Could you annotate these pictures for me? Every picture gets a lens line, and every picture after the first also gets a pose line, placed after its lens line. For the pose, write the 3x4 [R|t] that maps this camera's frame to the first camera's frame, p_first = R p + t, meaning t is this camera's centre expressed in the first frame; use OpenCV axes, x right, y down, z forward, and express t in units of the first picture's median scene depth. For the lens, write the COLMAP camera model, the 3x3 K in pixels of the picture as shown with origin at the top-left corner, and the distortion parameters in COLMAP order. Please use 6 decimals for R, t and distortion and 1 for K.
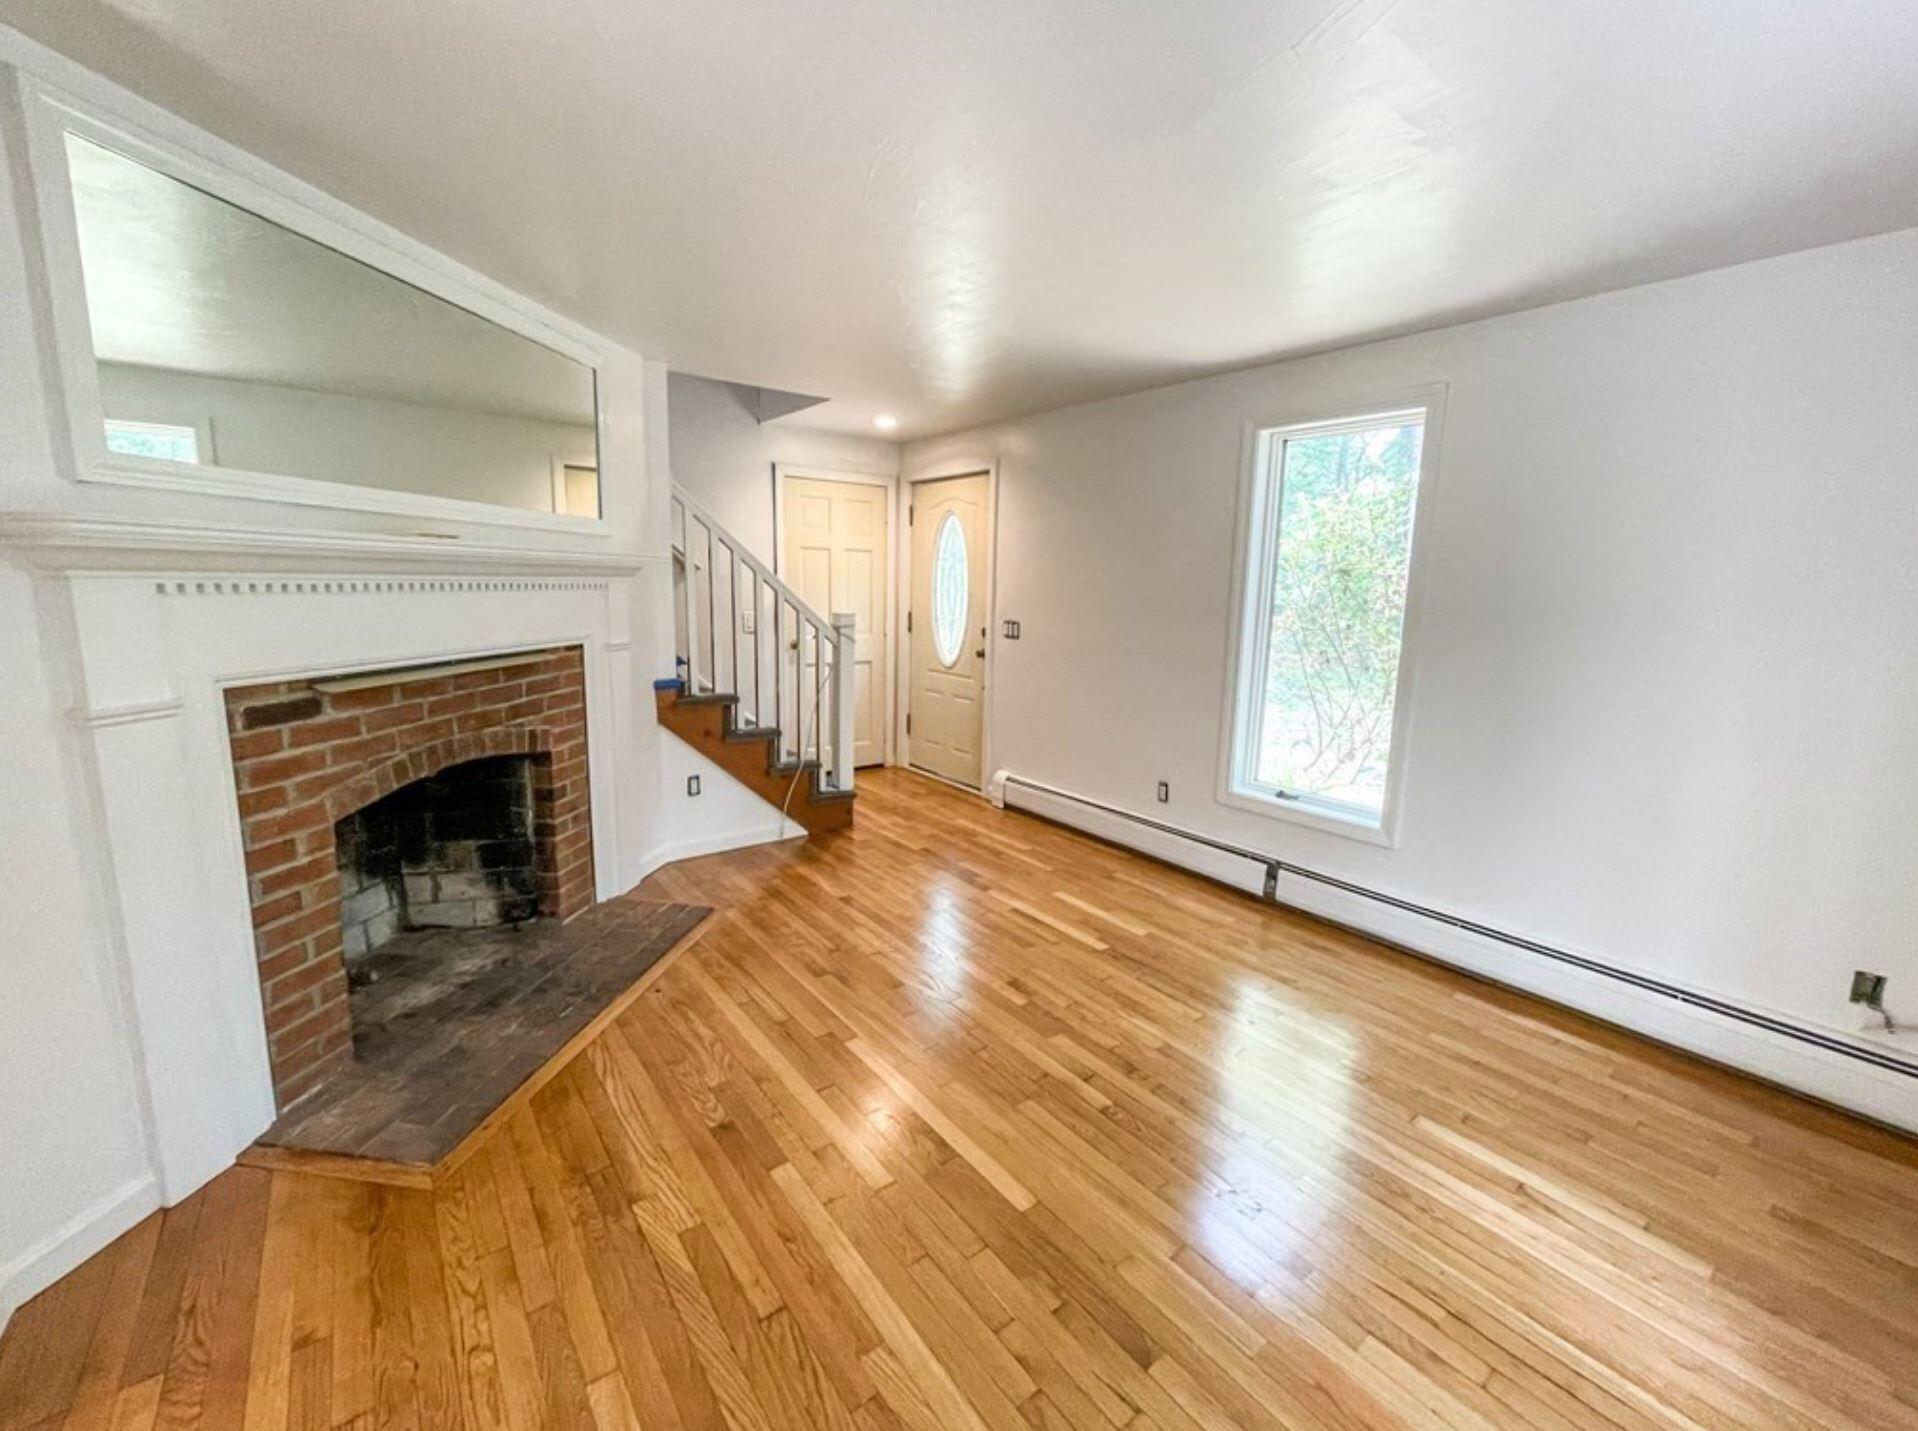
lens RADIAL K [[790.5, 0, 970.4], [0, 790.5, 710.3], [0, 0, 1]] dist [-0.001951, -0.001226]
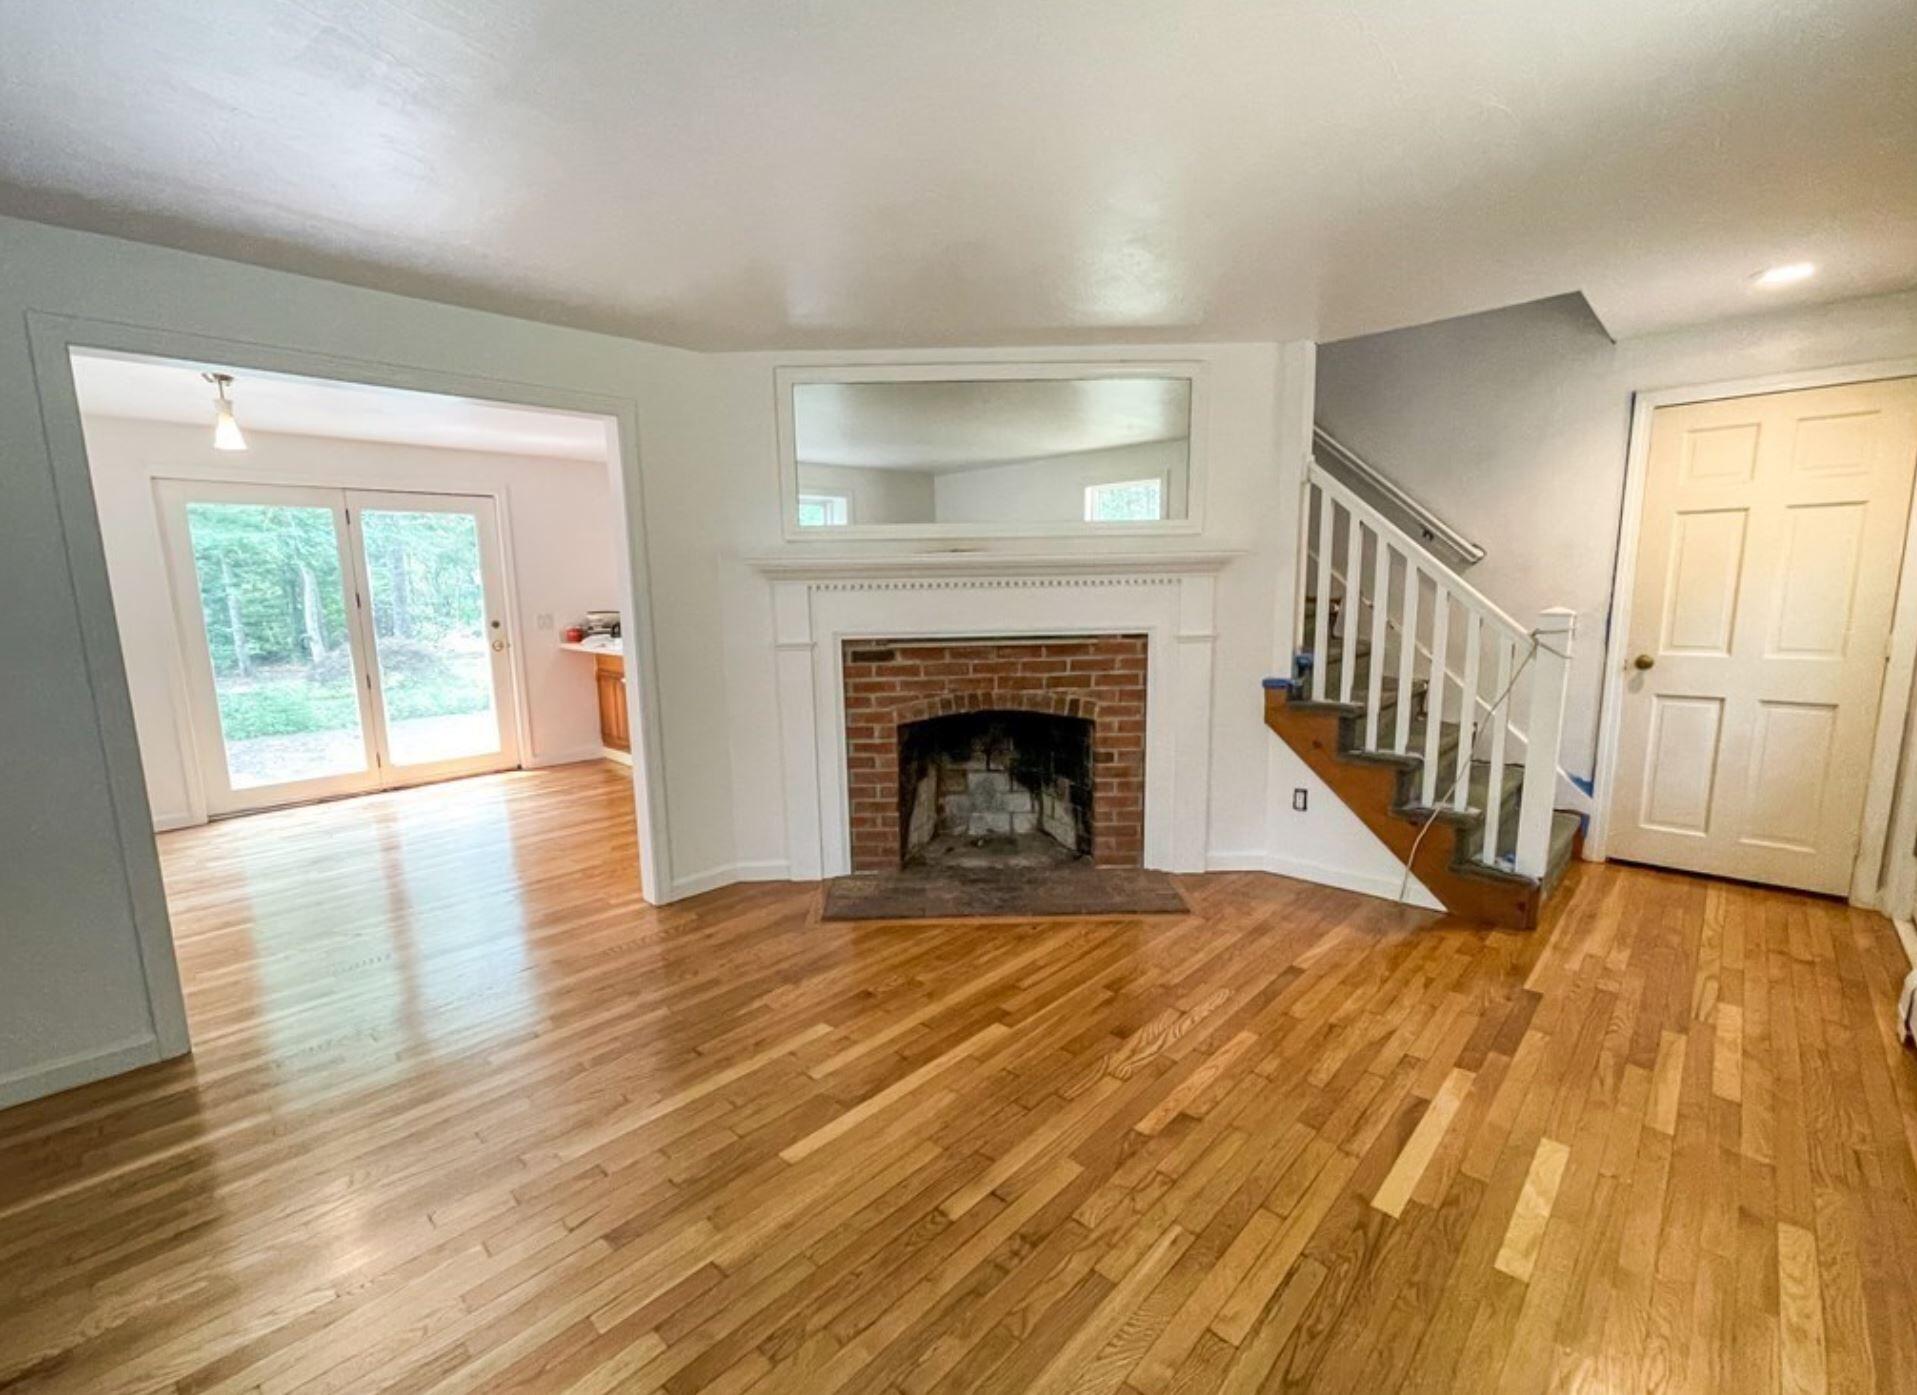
lens RADIAL K [[831.9, 0, 948.6], [0, 831.9, 706.6], [0, 0, 1]] dist [-0.001819, -0.000212]
pose [[0.138981, 0.123699, -0.982539, 0.736949], [-0.138131, 0.984890, 0.104456, -0.075747], [0.980614, 0.121201, 0.153968, 0.634343]]
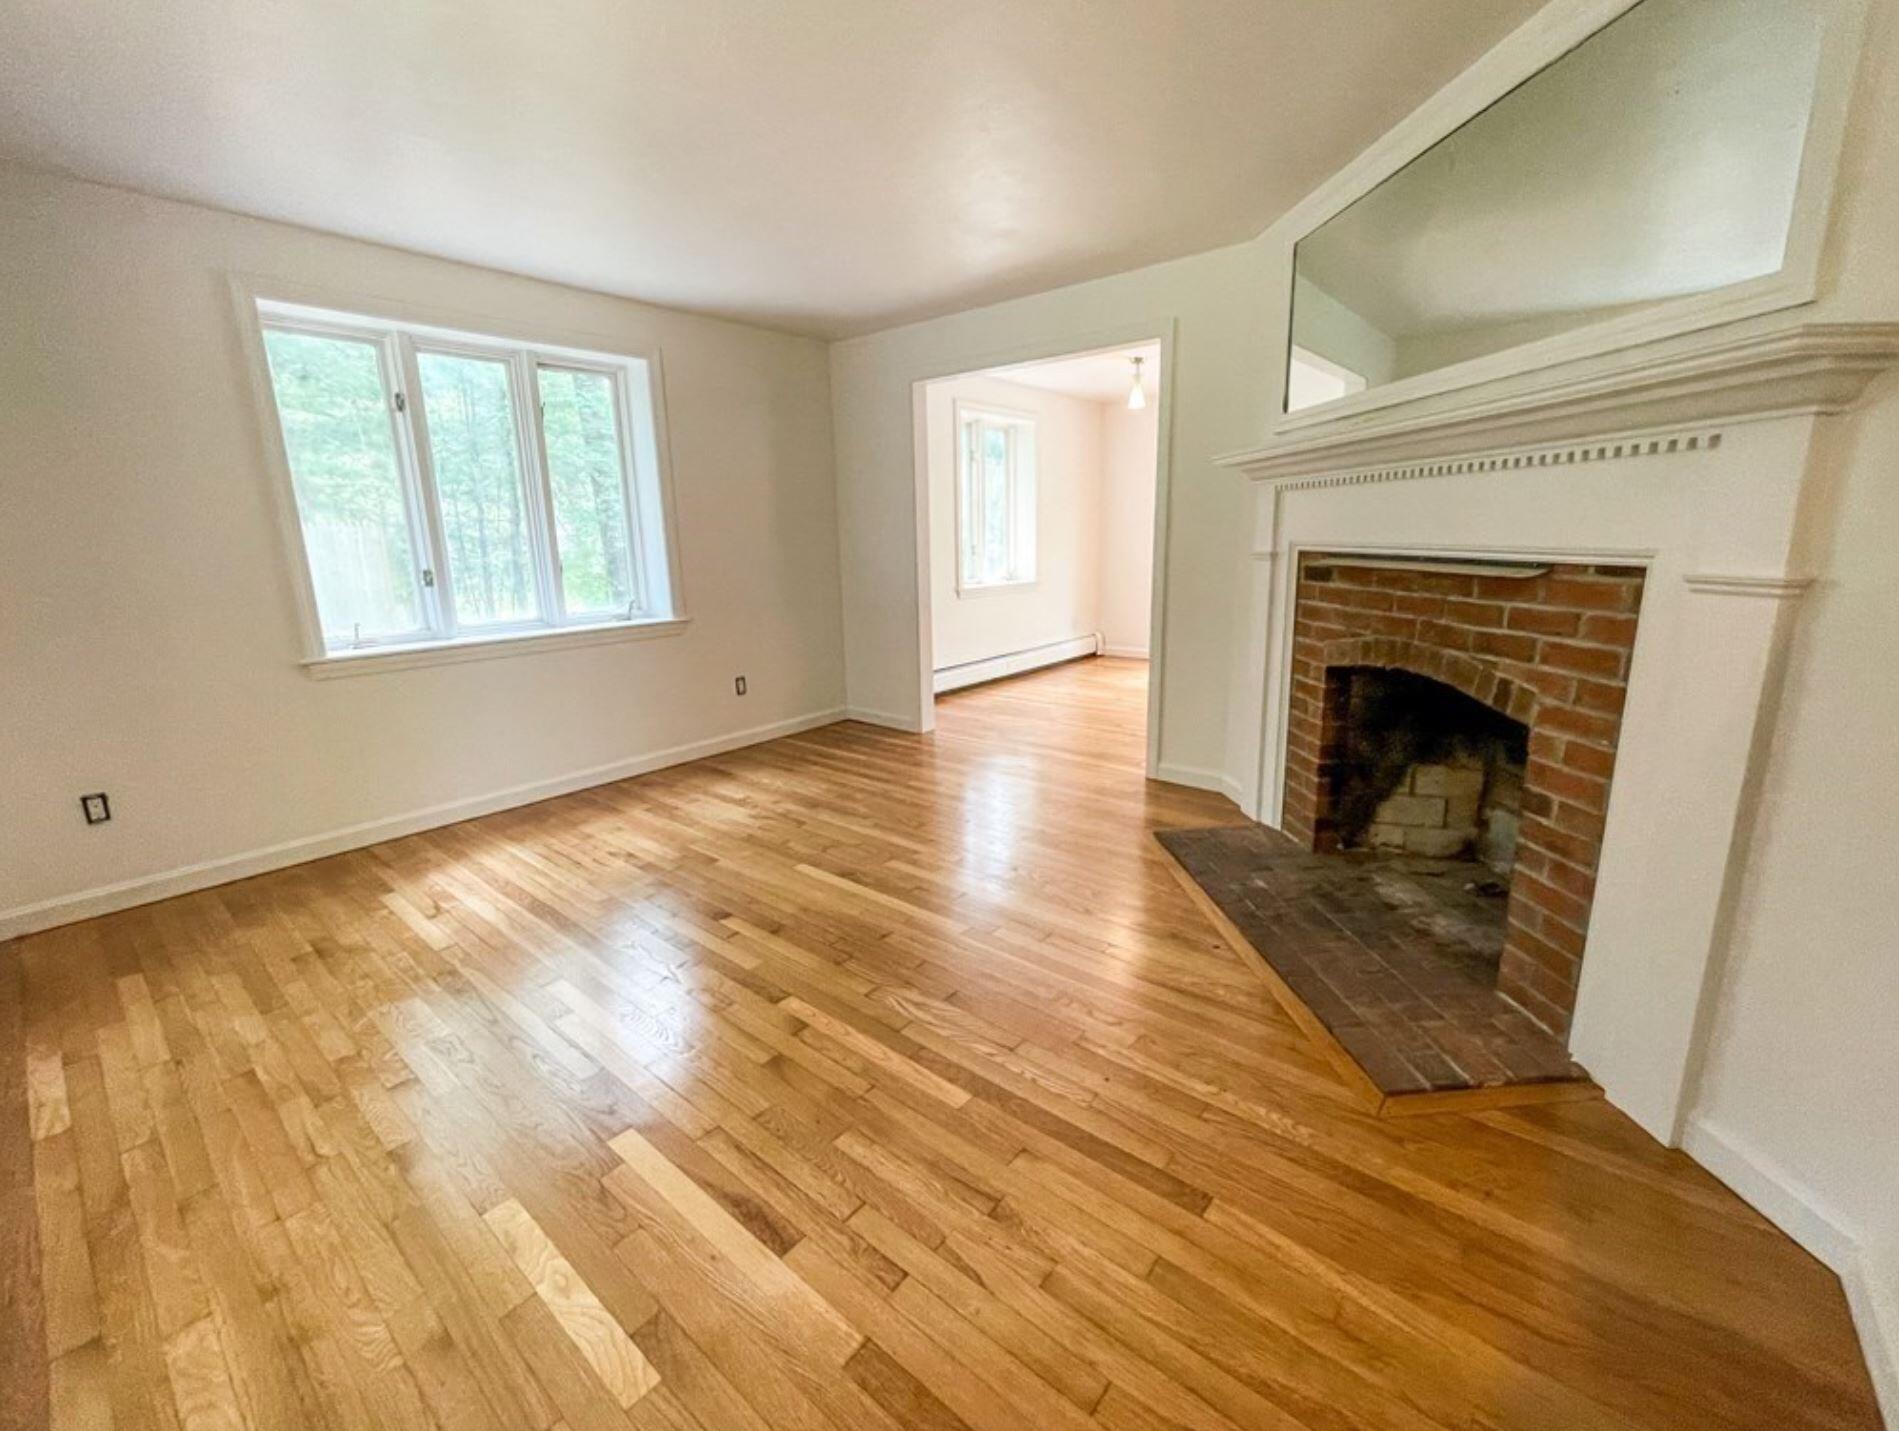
lens RADIAL K [[790.0, 0, 956.4], [0, 790.0, 705.3], [0, 0, 1]] dist [-0.007141, -0.001142]
pose [[-0.976898, 0.041624, -0.209613, 0.053372], [-0.038165, 0.931100, 0.362763, -0.190678], [0.210270, 0.362382, -0.908001, 1.595288]]
